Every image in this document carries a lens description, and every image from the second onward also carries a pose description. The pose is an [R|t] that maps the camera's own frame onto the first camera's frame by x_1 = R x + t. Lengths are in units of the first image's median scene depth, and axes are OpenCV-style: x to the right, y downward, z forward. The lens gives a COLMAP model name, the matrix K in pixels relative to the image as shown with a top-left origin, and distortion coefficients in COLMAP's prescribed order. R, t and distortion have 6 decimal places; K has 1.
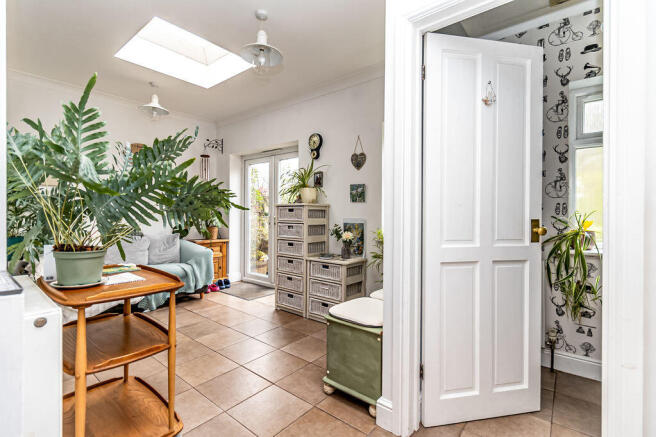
lens RADIAL K [[299.5, 0, 327.6], [0, 299.5, 213.6], [0, 0, 1]] dist [0.001265, -0.000412]
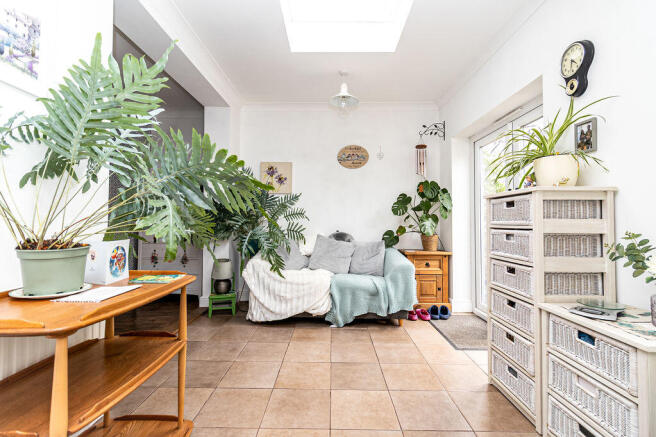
lens RADIAL K [[299.5, 0, 327.6], [0, 299.5, 213.6], [0, 0, 1]] dist [0.001265, -0.000412]
pose [[0.623793, -0.026369, -0.781145, 0.079761], [0.000056, 0.999432, -0.033692, 0.021280], [0.781590, 0.020973, 0.623440, 0.401343]]
